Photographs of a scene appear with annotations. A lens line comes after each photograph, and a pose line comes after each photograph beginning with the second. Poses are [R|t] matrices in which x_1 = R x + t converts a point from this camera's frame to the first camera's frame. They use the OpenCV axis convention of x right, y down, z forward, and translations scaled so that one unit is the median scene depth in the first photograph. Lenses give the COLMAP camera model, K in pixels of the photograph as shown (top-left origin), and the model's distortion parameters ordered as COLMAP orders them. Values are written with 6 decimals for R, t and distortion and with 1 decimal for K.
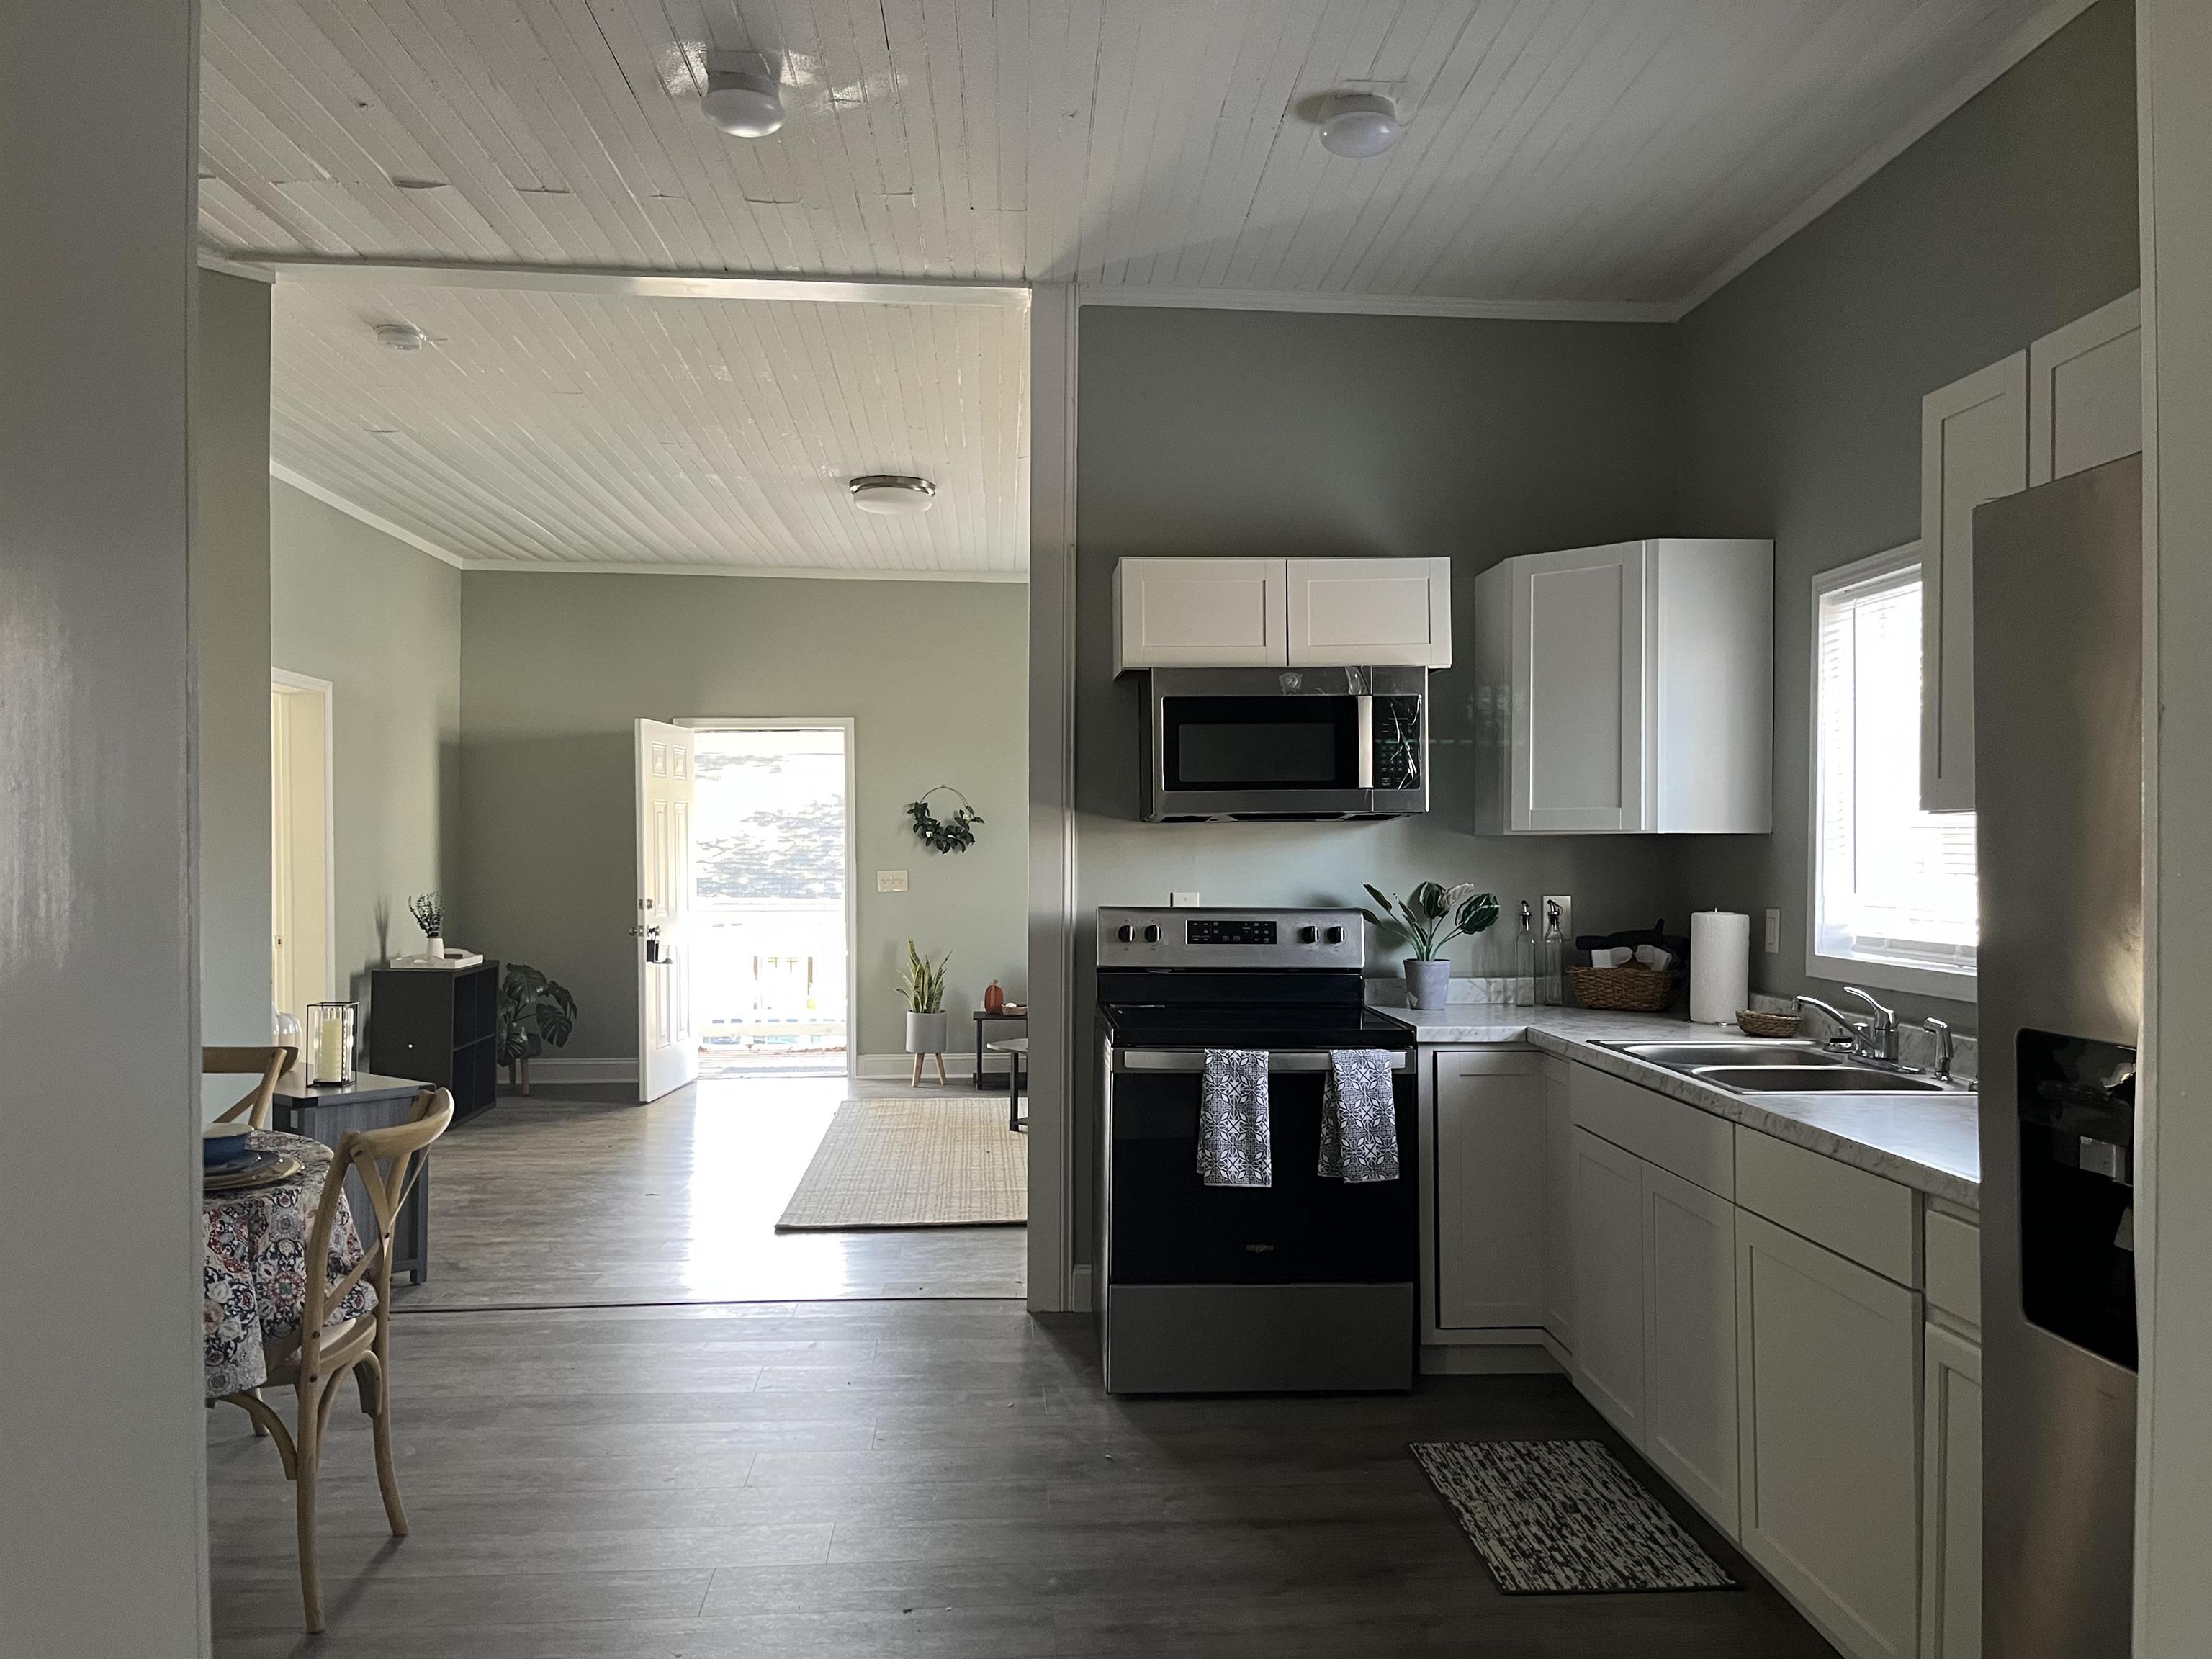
lens RADIAL K [[1675.0, 0, 1117.8], [0, 1675.0, 836.3], [0, 0, 1]] dist [0.064464, -0.089550]
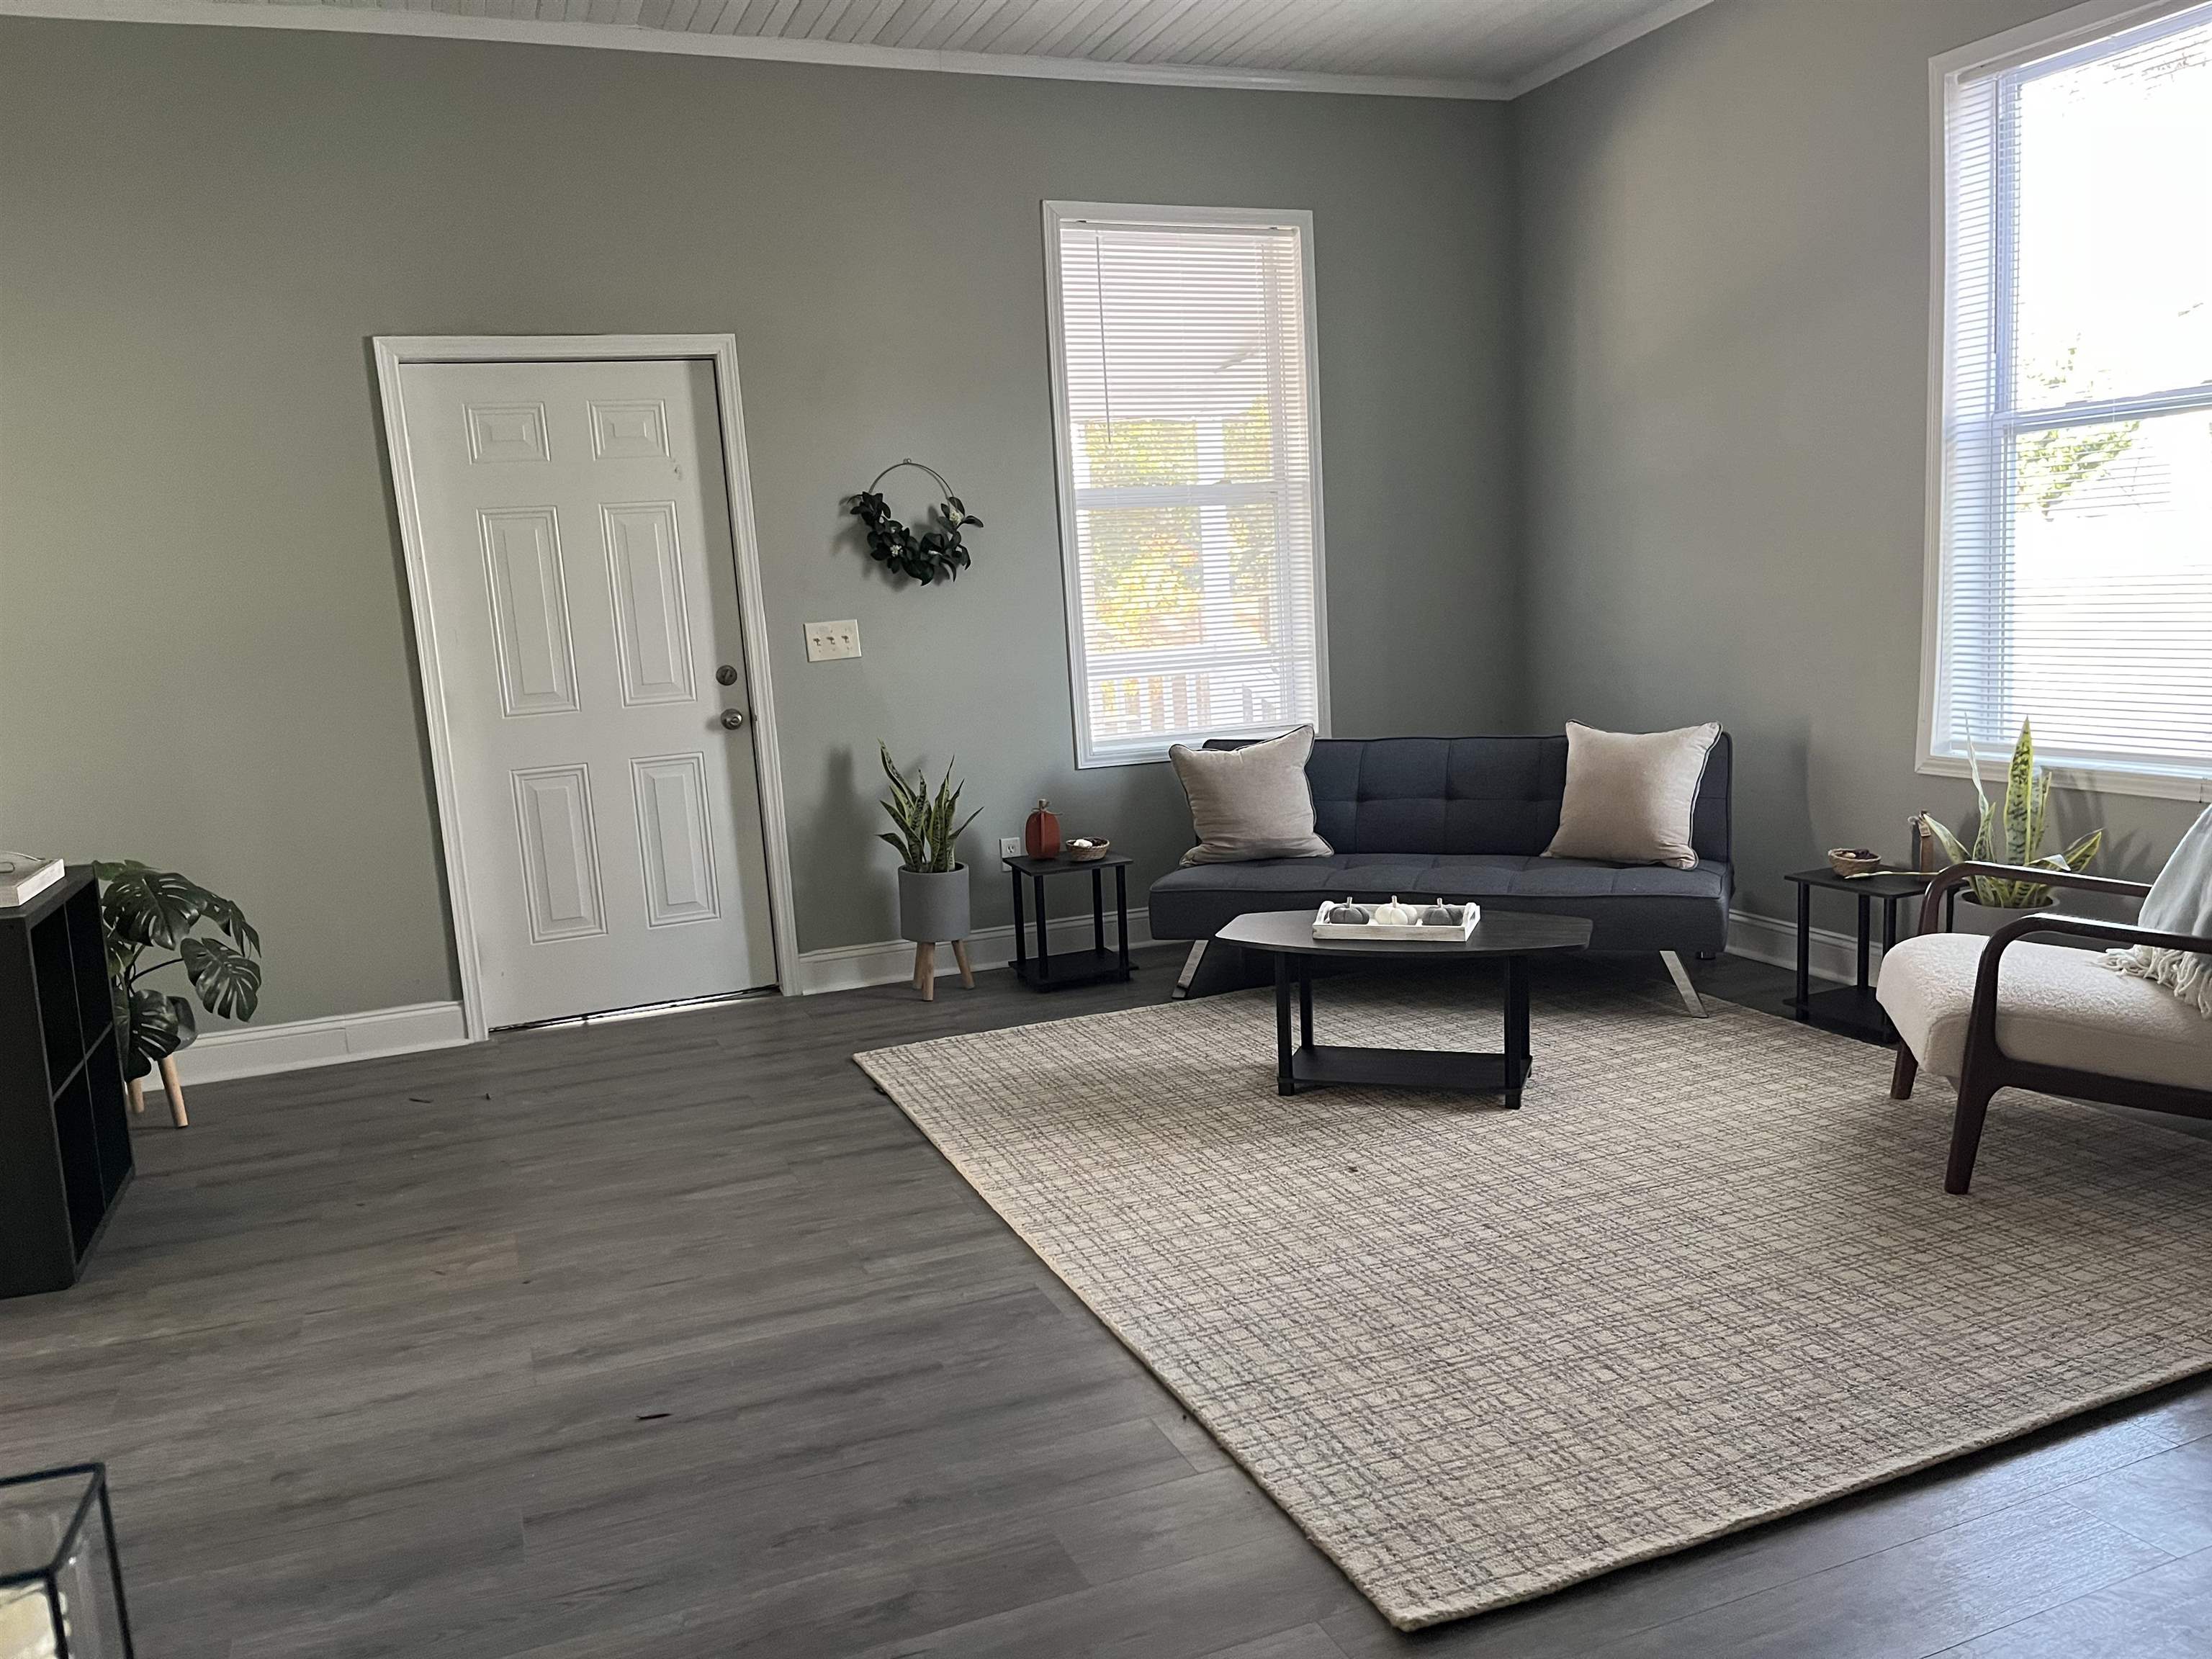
lens RADIAL K [[1675.0, 0, 1112.6], [0, 1675.0, 843.8], [0, 0, 1]] dist [0.064464, -0.089550]
pose [[0.953401, -0.100836, 0.284356, -0.433939], [0.056485, 0.985487, 0.160079, 0.019244], [-0.296371, -0.136557, 0.945260, 0.903668]]
